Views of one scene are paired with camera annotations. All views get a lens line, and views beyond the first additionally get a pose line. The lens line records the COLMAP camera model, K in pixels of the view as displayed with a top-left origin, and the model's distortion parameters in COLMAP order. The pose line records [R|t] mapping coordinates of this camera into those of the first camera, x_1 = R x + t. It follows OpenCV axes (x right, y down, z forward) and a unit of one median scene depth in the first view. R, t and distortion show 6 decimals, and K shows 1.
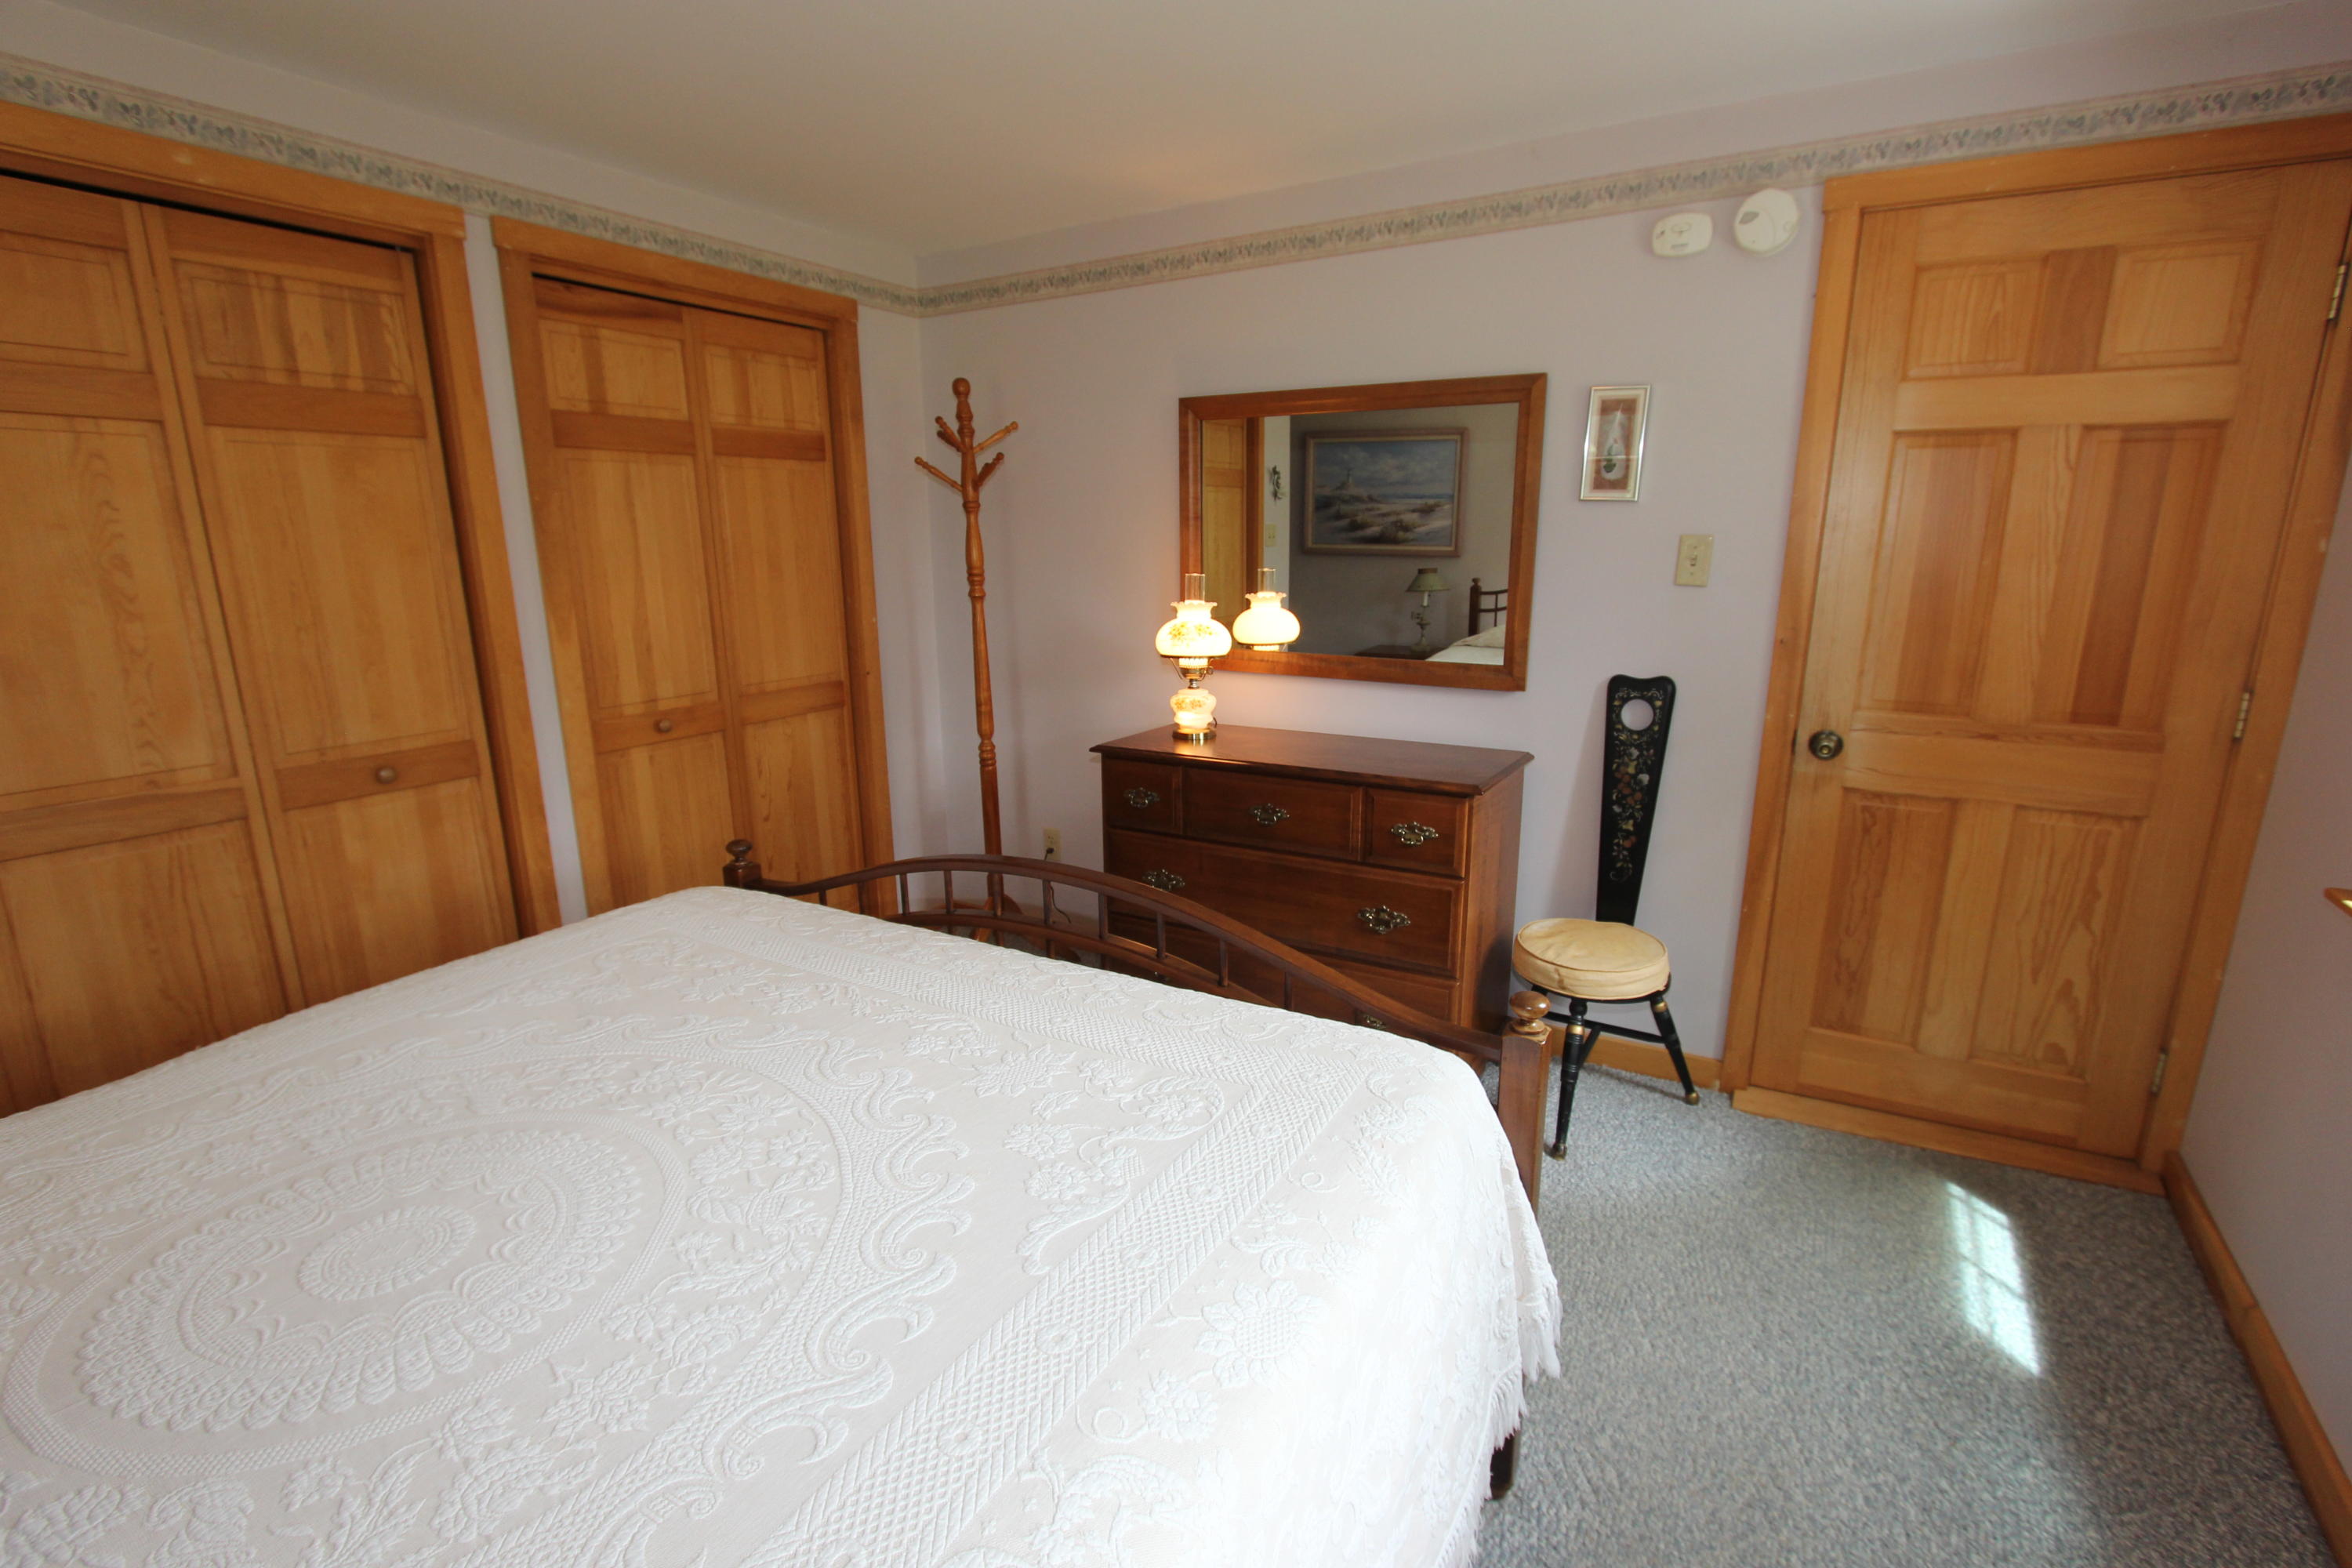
lens RADIAL K [[1089.8, 0, 1186.9], [0, 1089.8, 788.1], [0, 0, 1]] dist [0.000914, -0.000046]
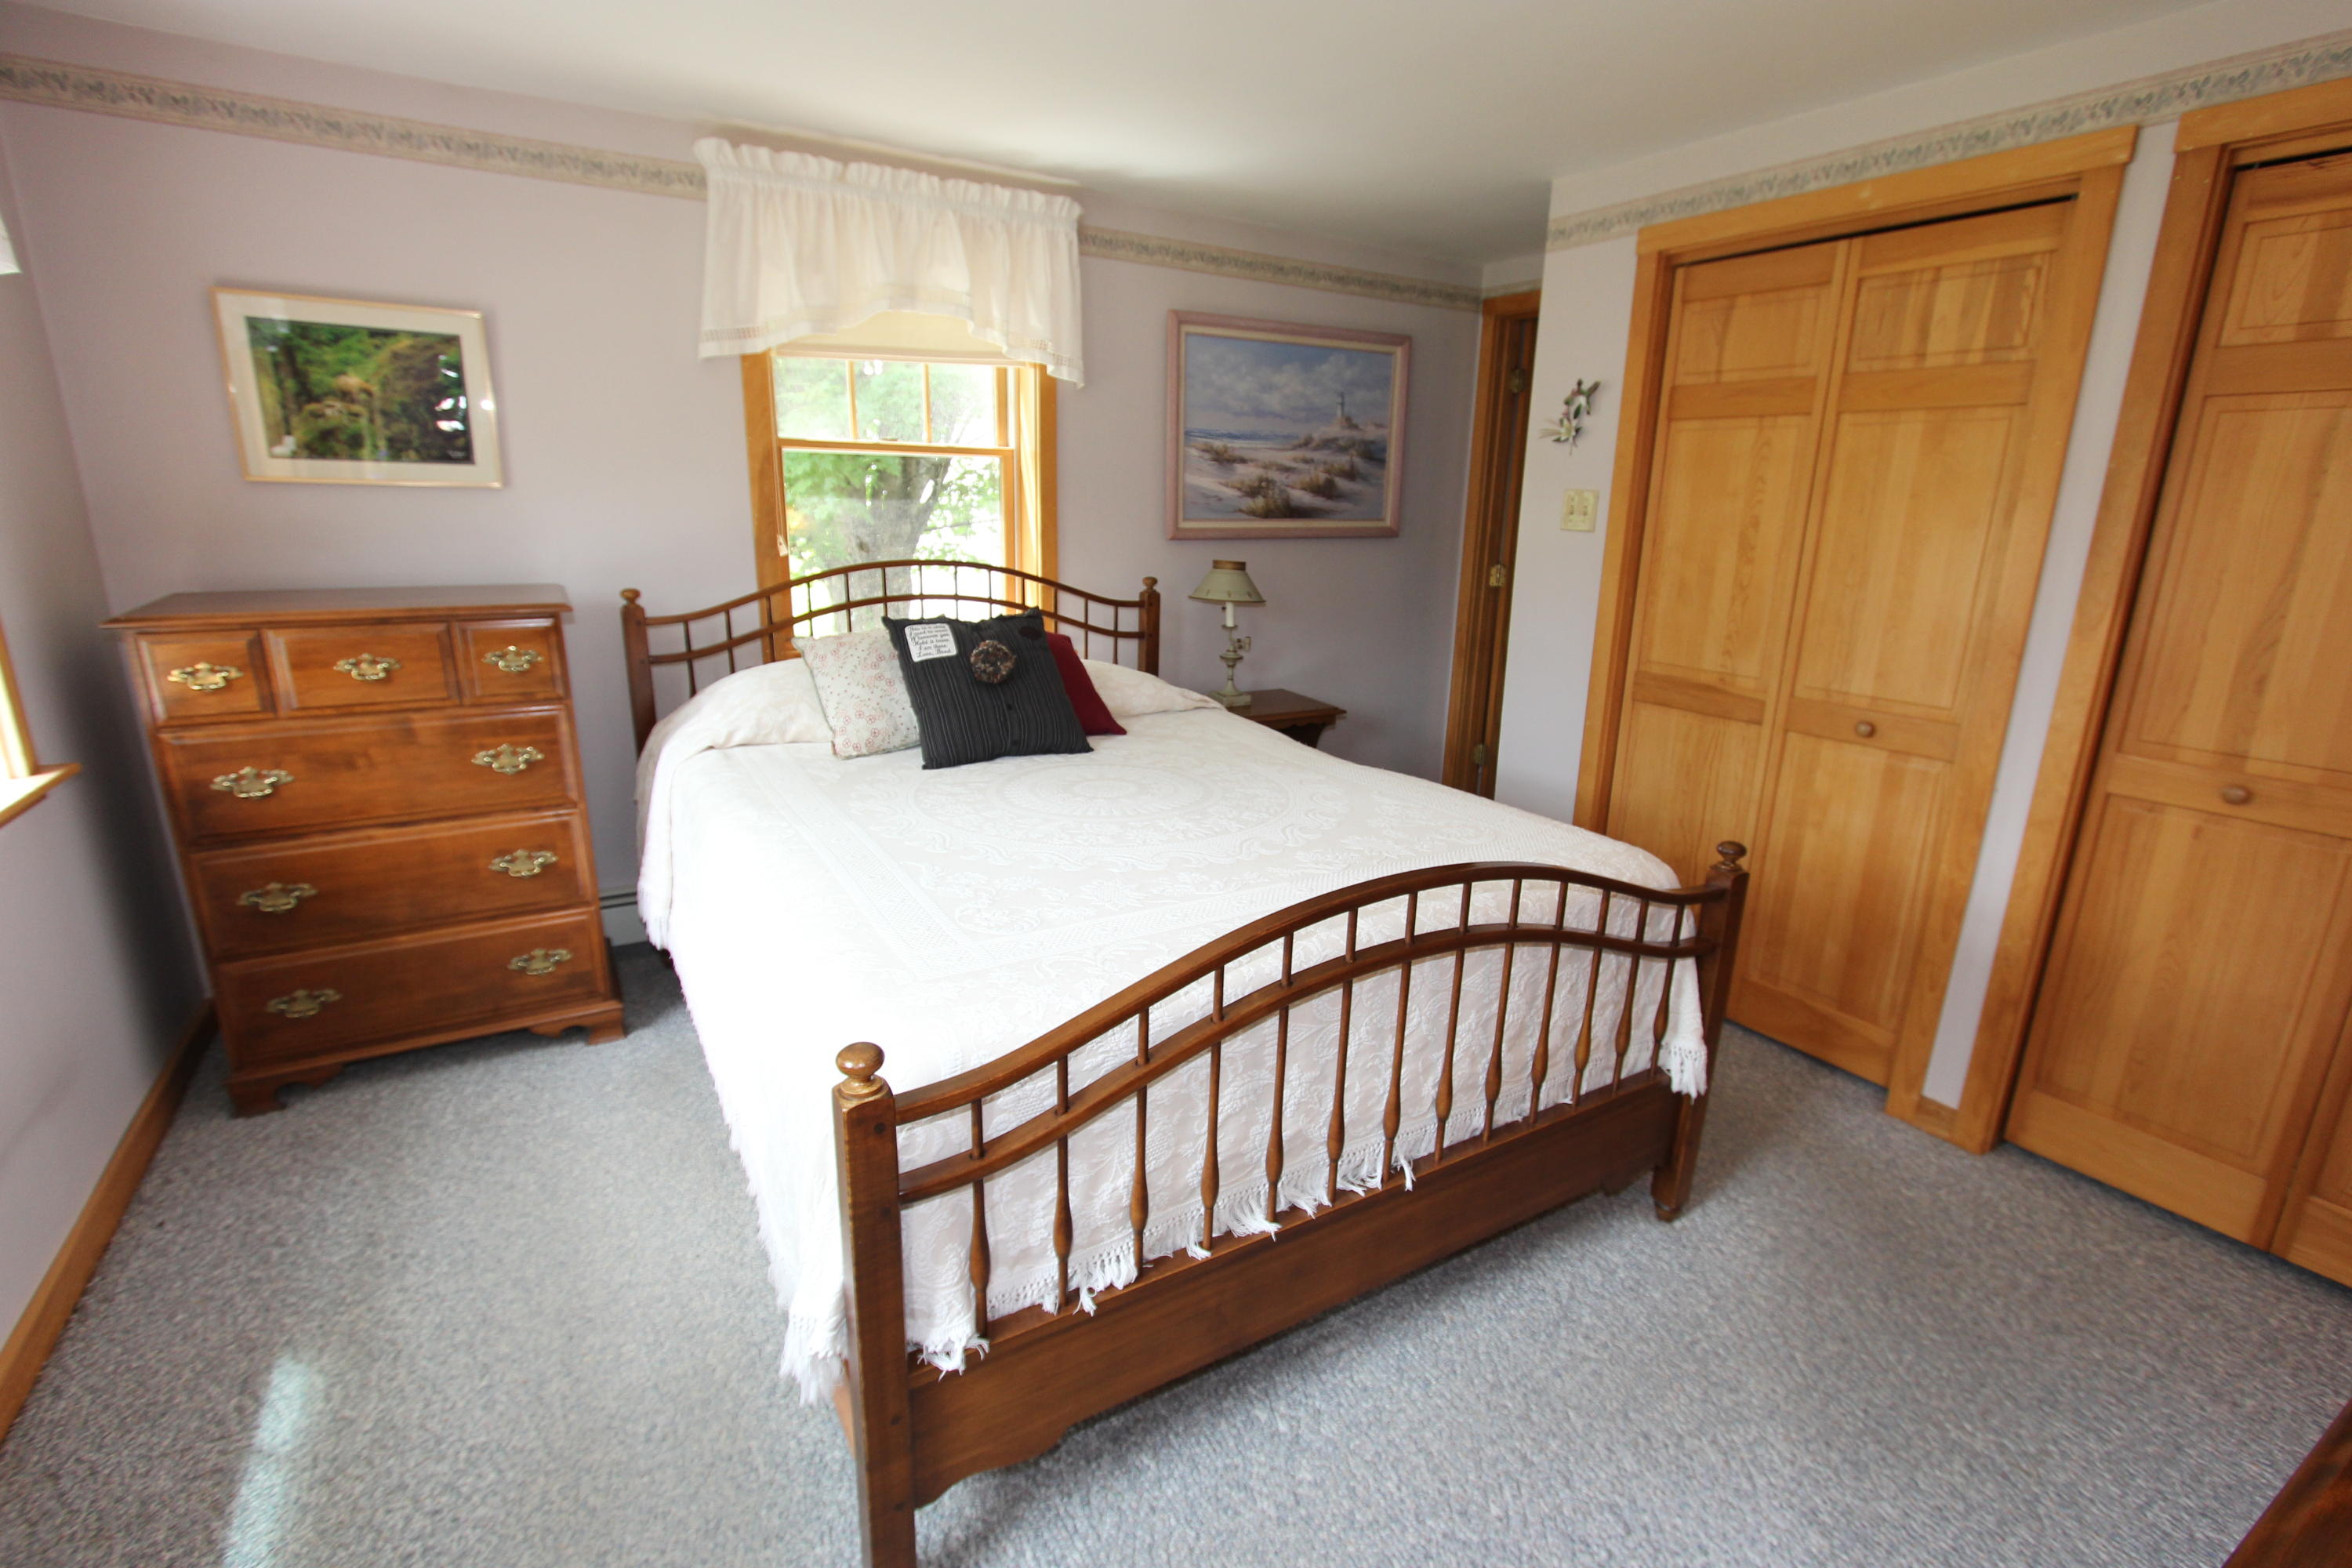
lens RADIAL K [[1089.8, 0, 1183.1], [0, 1089.8, 785.2], [0, 0, 1]] dist [0.000914, -0.000046]
pose [[-0.456775, 0.225710, -0.860472, 0.557406], [-0.226471, 0.905901, 0.357847, -0.212287], [0.860272, 0.358327, -0.362676, 0.905219]]
